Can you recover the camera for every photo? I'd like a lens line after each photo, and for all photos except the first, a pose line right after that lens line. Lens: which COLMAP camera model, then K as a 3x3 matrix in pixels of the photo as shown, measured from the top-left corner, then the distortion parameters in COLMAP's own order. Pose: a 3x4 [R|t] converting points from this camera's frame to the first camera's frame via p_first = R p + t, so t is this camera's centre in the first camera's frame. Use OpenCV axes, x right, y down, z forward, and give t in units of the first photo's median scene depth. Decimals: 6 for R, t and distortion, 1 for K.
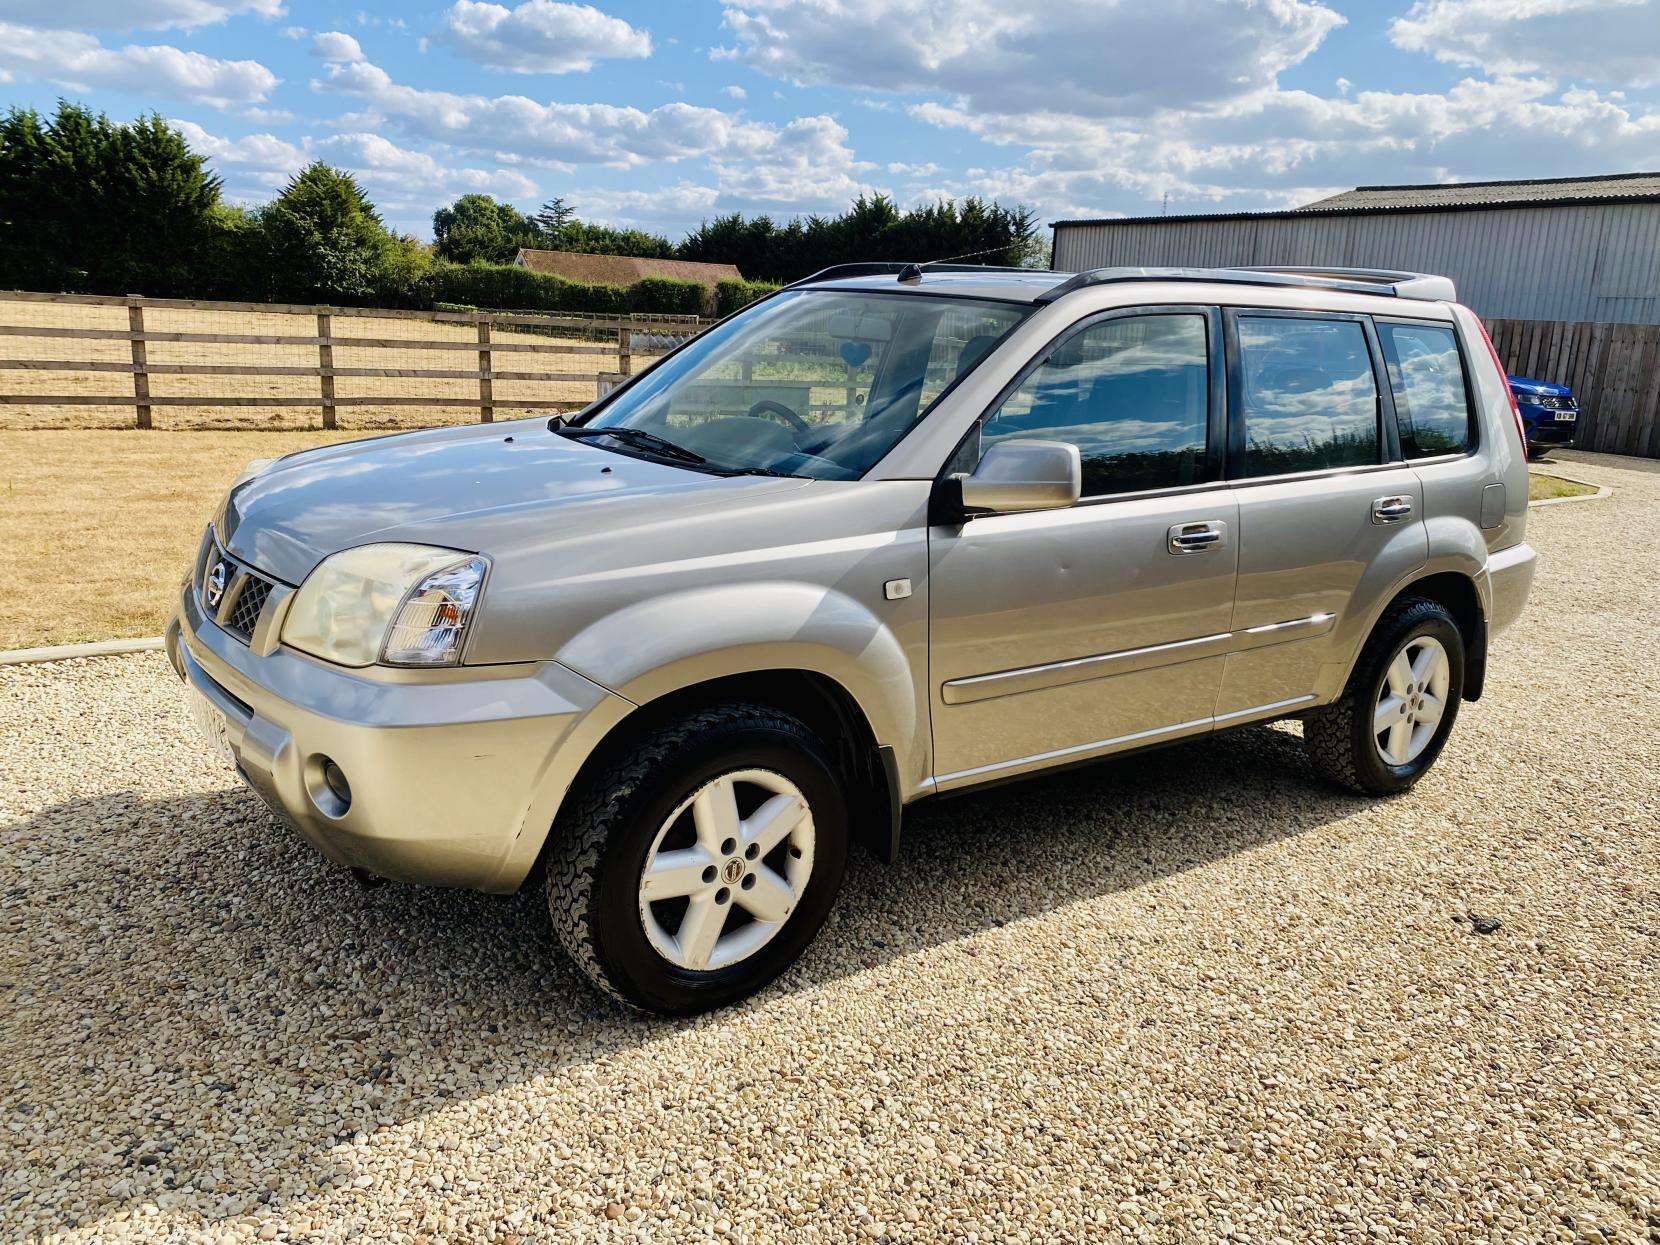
lens RADIAL K [[1262.7, 0, 842.4], [0, 1262.7, 628.4], [0, 0, 1]] dist [0.014758, -0.012252]
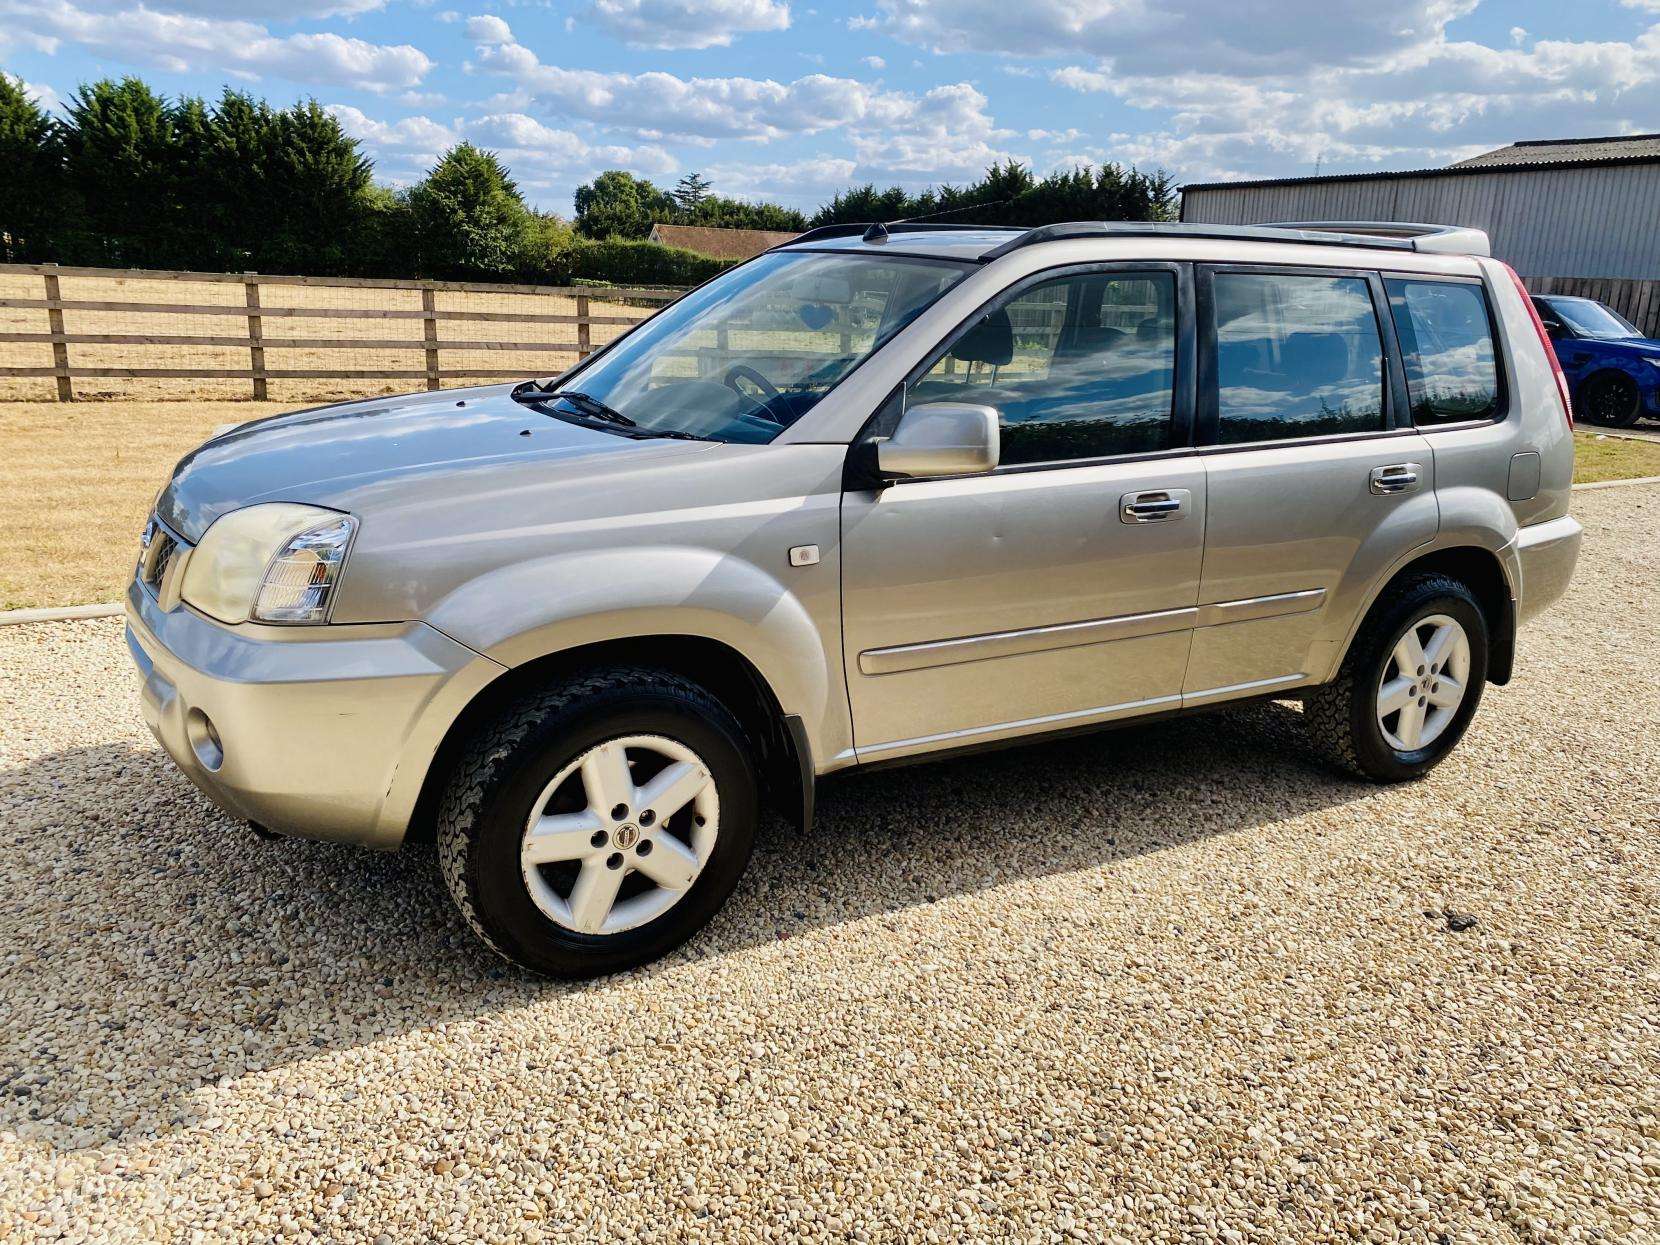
lens RADIAL K [[1262.7, 0, 842.4], [0, 1262.7, 628.4], [0, 0, 1]] dist [0.014758, -0.012252]
pose [[0.994476, 0.016777, -0.103617, 0.154881], [-0.014626, 0.999662, 0.021485, 0.003713], [0.103942, -0.019851, 0.994385, 0.025955]]
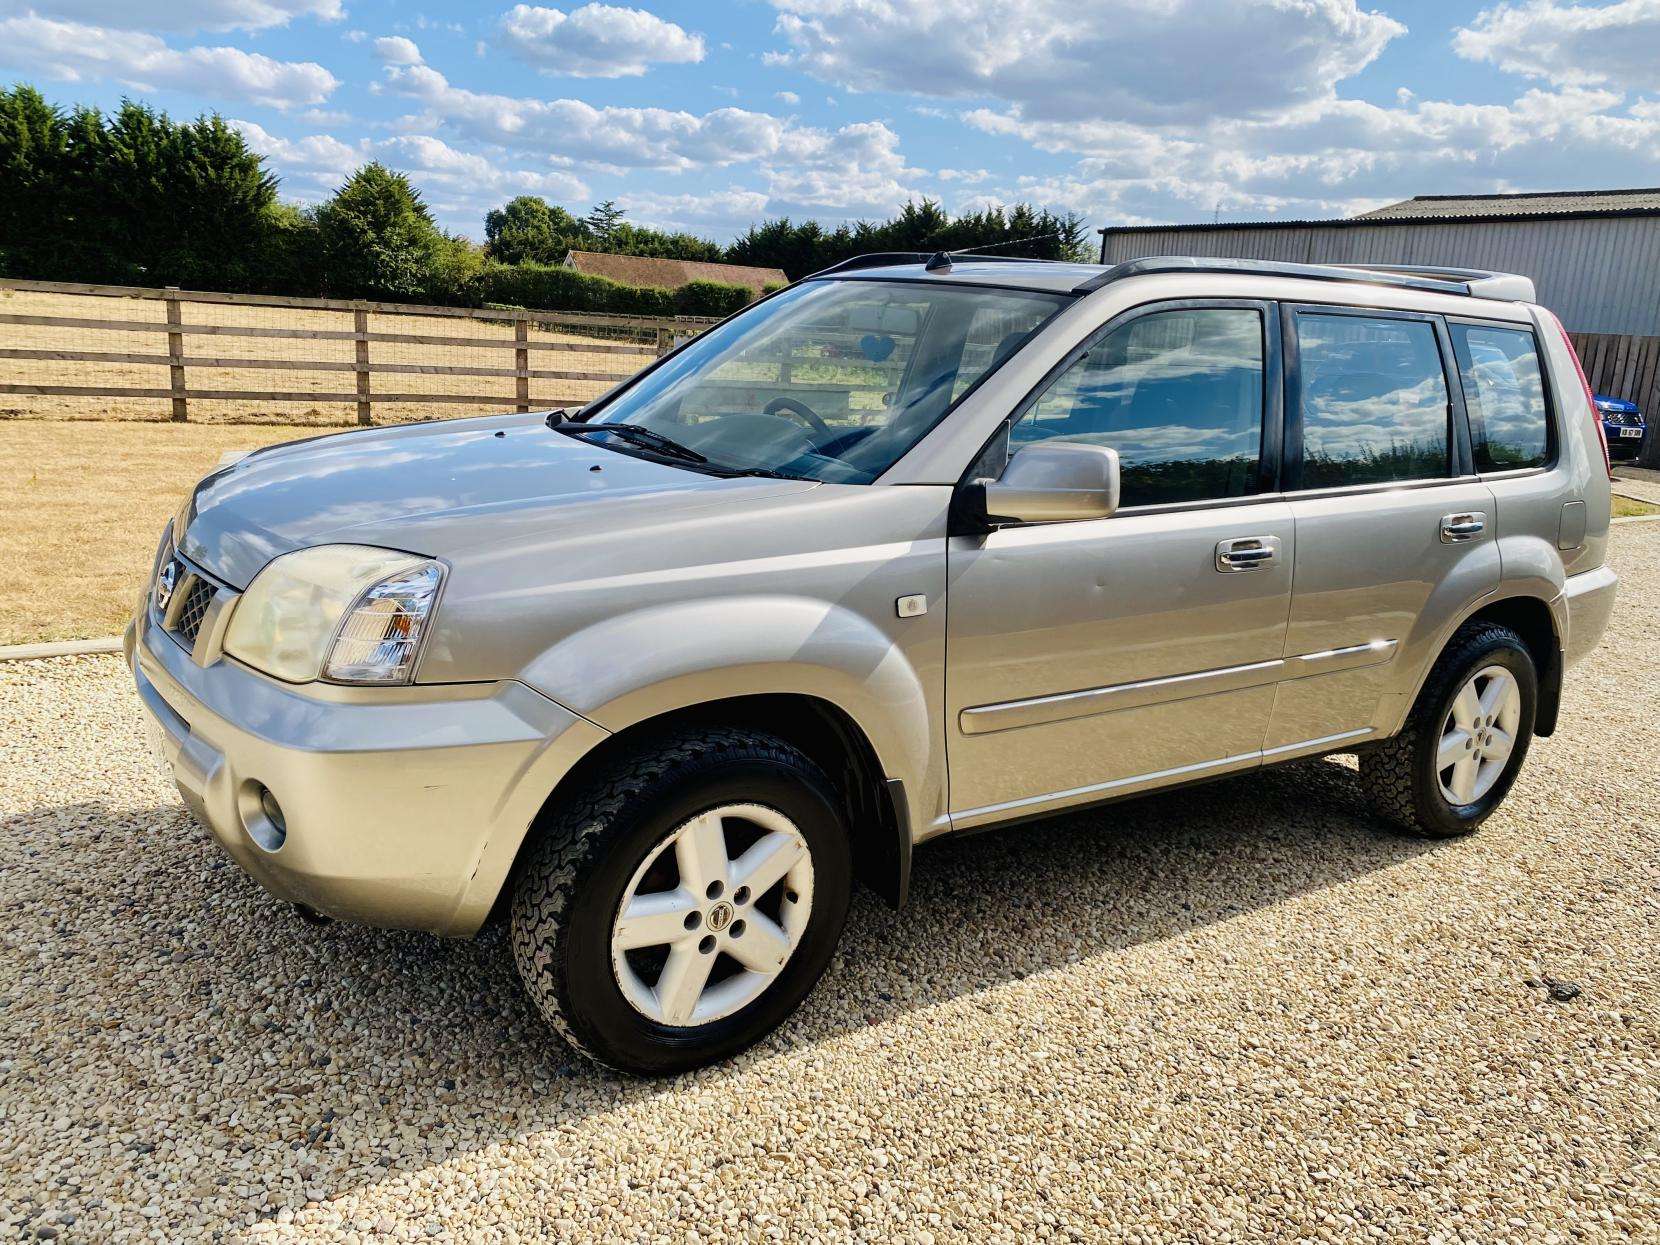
lens RADIAL K [[1262.7, 0, 842.4], [0, 1262.7, 628.4], [0, 0, 1]] dist [0.014758, -0.012252]
pose [[0.999259, 0.021357, -0.032020, 0.020899], [-0.021494, 0.999761, -0.003933, -0.009371], [0.031929, 0.004618, 0.999479, 0.087373]]
